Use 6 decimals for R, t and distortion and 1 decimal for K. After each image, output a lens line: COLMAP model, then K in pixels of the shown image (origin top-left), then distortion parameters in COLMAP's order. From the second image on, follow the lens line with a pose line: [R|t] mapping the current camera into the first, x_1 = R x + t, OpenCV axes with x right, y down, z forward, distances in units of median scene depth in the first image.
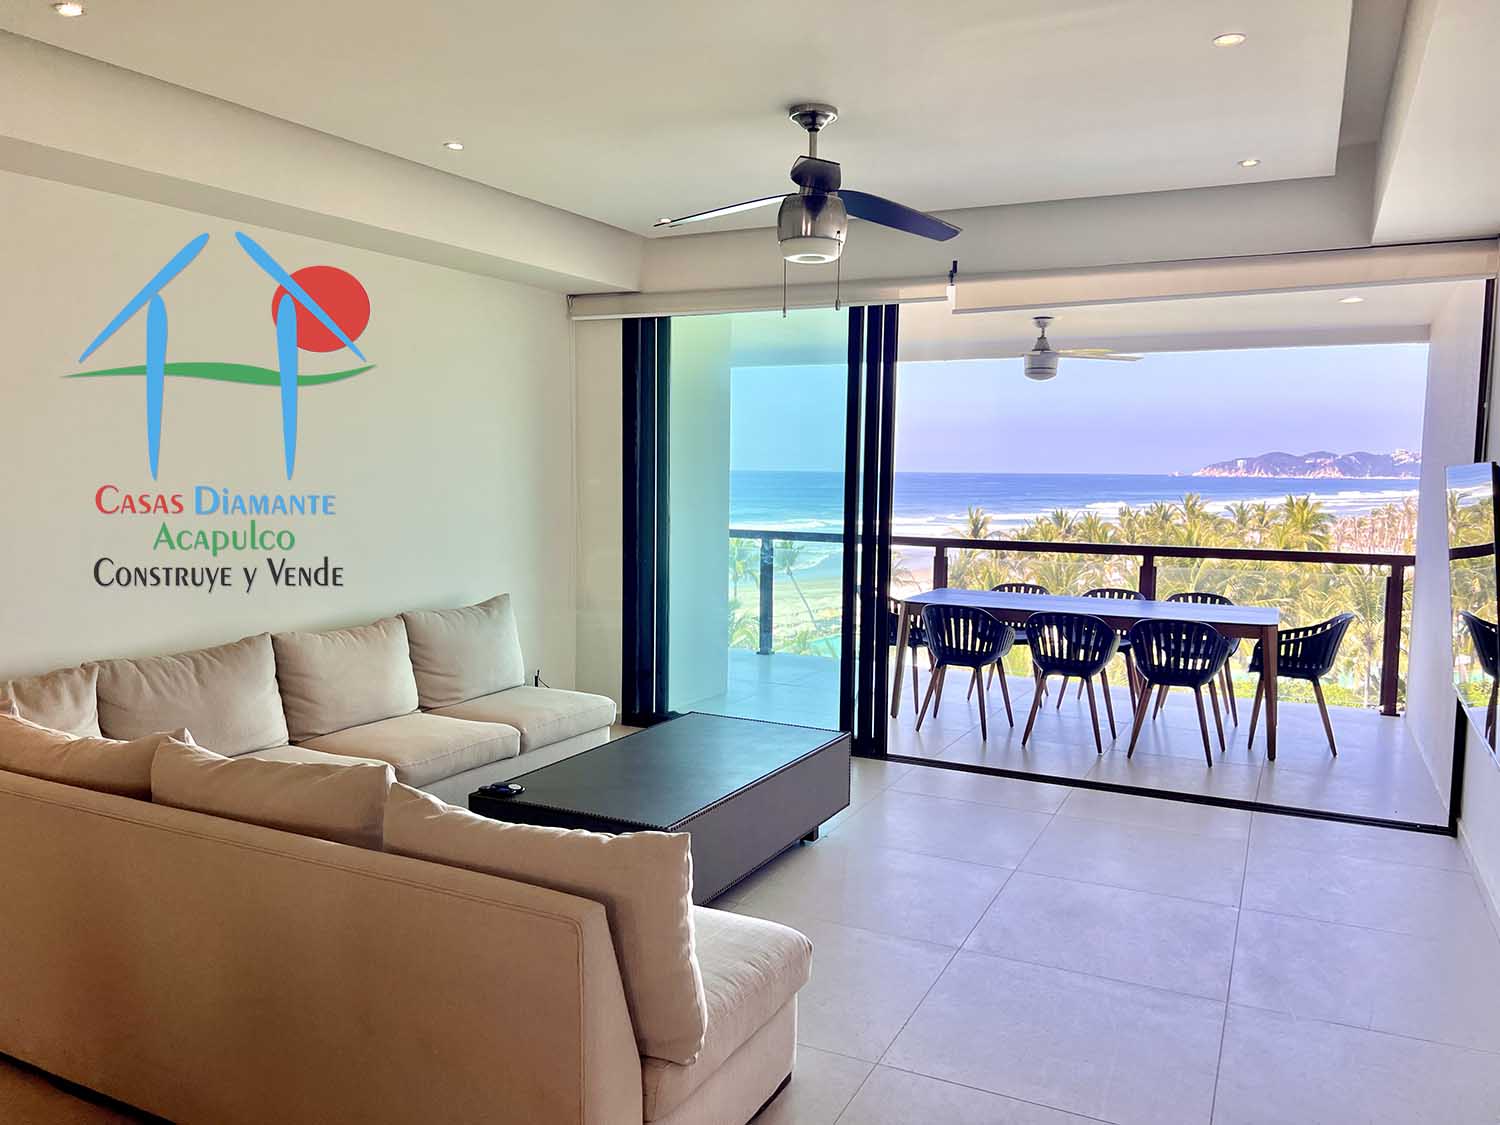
lens RADIAL K [[1130.8, 0, 750.0], [0, 1130.8, 562.5], [0, 0, 1]] dist [0.052680, -0.108421]
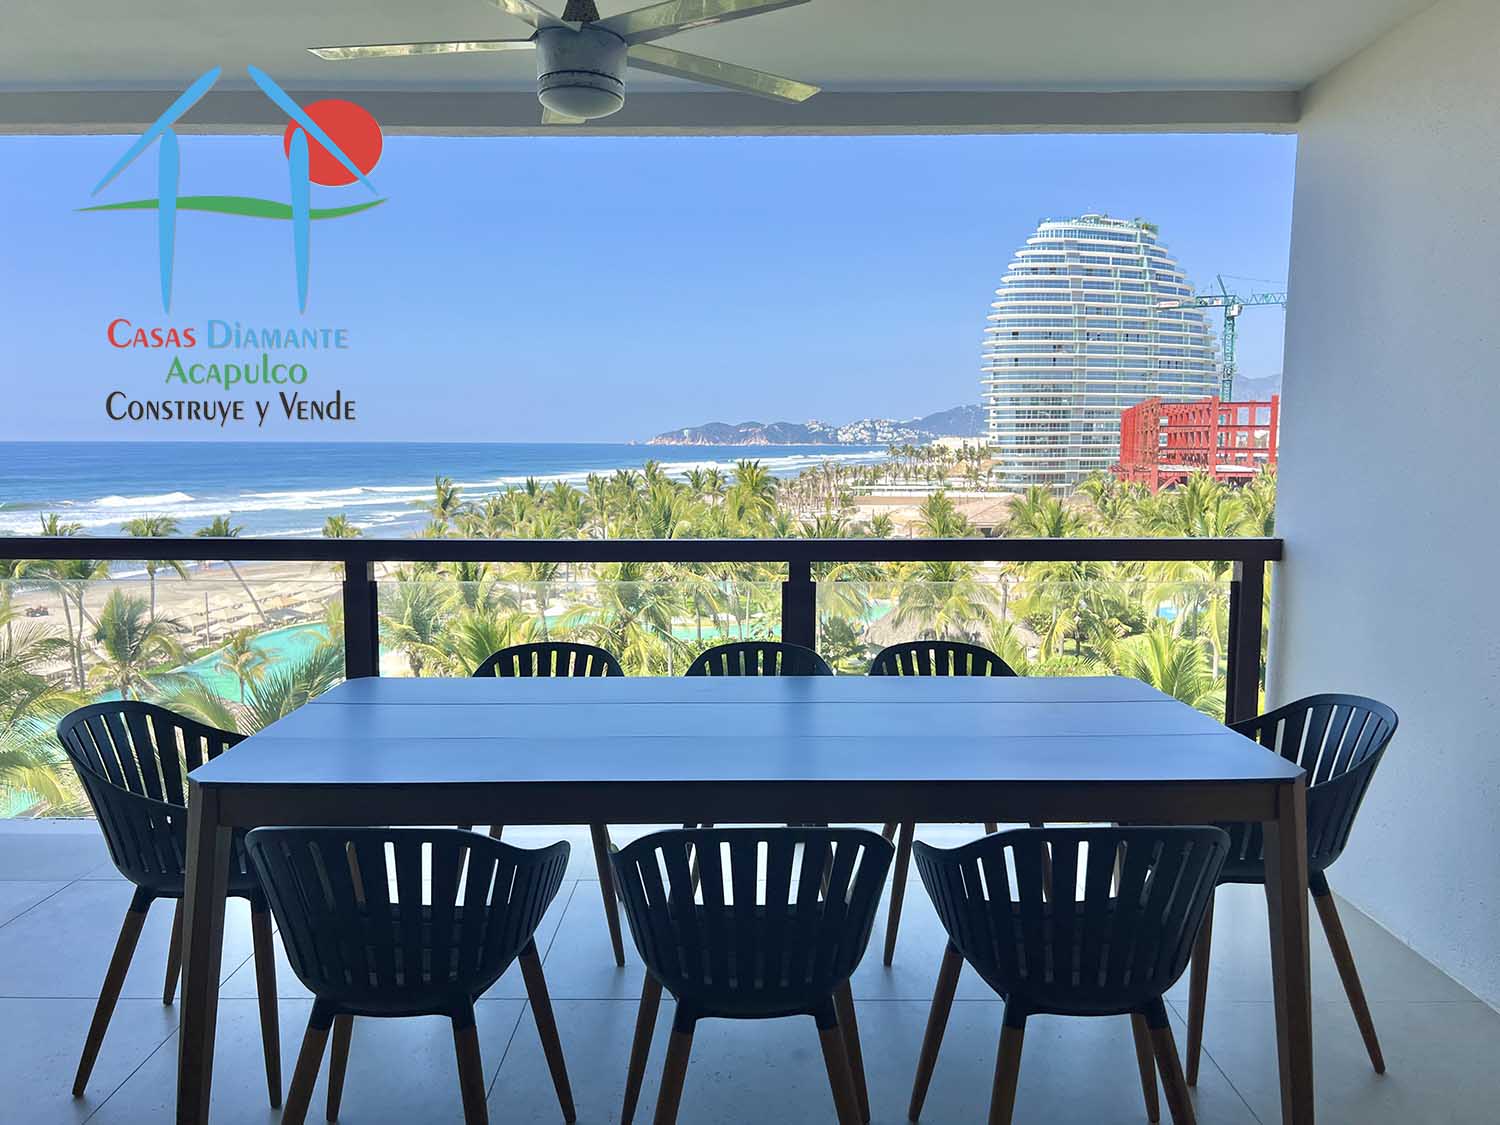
lens RADIAL K [[1130.8, 0, 750.0], [0, 1130.8, 562.5], [0, 0, 1]] dist [0.052680, -0.108421]
pose [[0.895055, -0.058409, 0.442115, 0.156524], [0.046973, 0.998219, 0.036782, -0.029467], [-0.443476, -0.012154, 0.896204, 0.726665]]
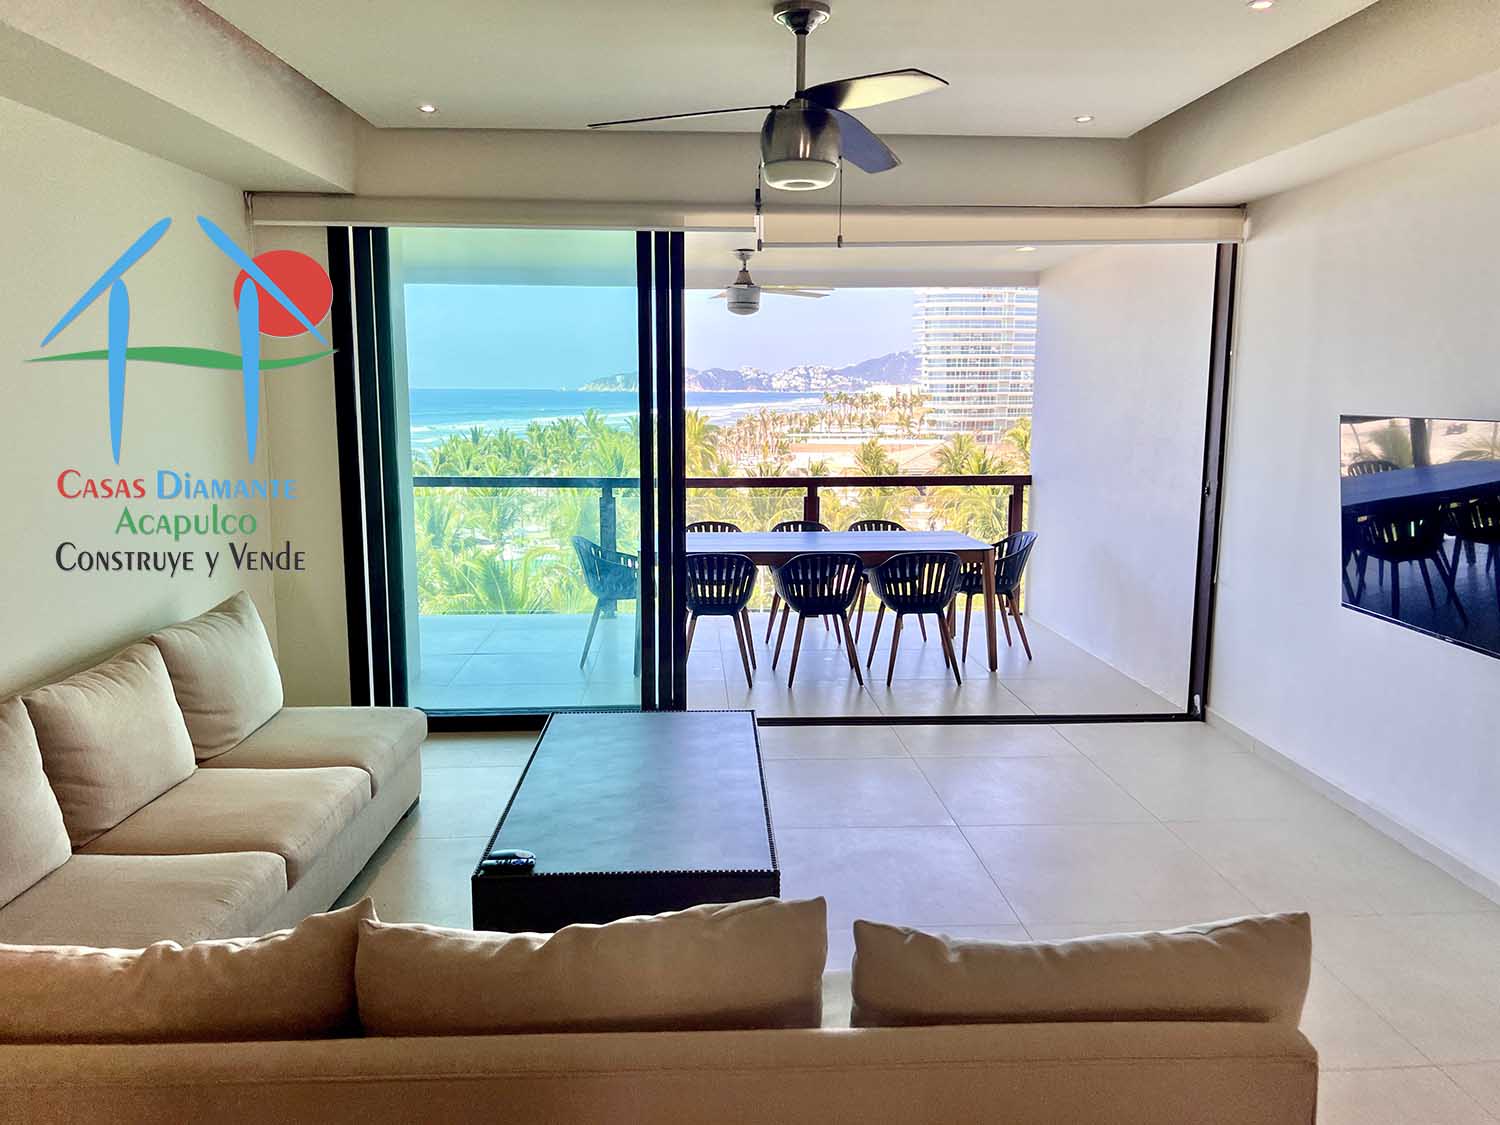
lens RADIAL K [[1130.8, 0, 750.0], [0, 1130.8, 562.5], [0, 0, 1]] dist [0.052680, -0.108421]
pose [[0.867607, -0.086180, 0.489726, -0.262062], [0.050301, 0.995026, 0.085986, -0.035764], [-0.494700, -0.049968, 0.867626, 0.155645]]
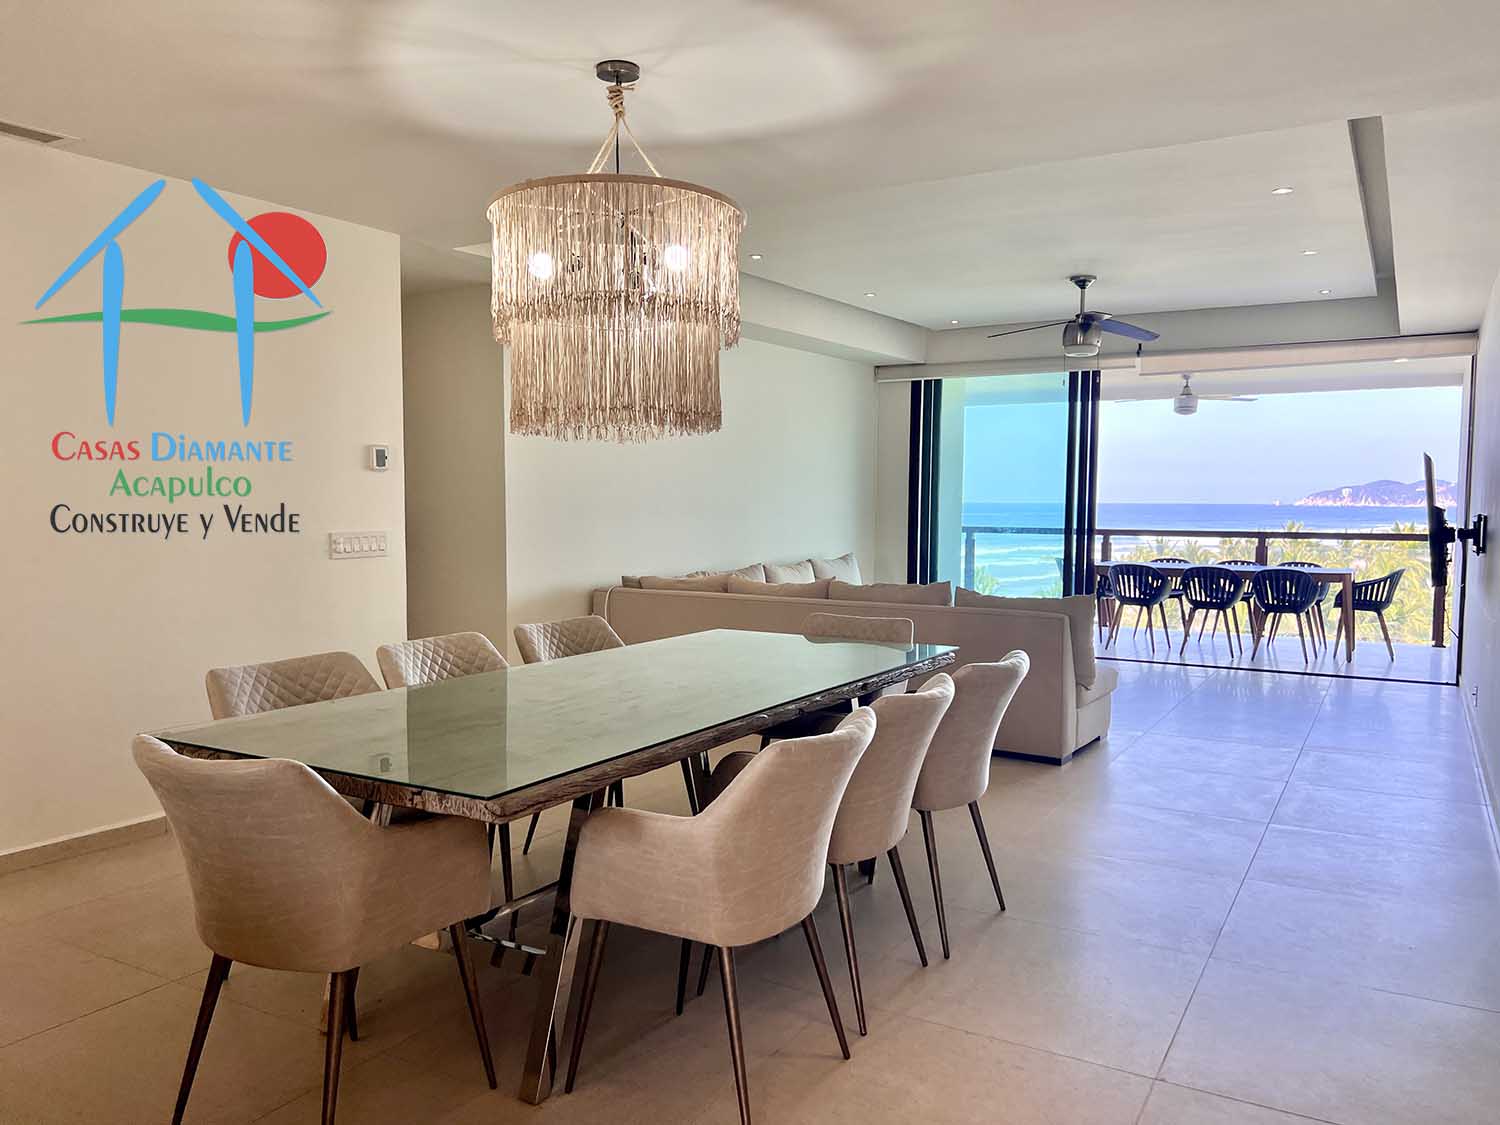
lens RADIAL K [[1135.6, 0, 727.4], [0, 1135.6, 579.5], [0, 0, 1]] dist [0.047864, -0.108551]
pose [[0.995909, -0.003672, -0.090291, -0.221368], [0.002277, 0.999877, -0.015547, 0.080747], [0.090337, 0.015278, 0.995794, -0.570084]]
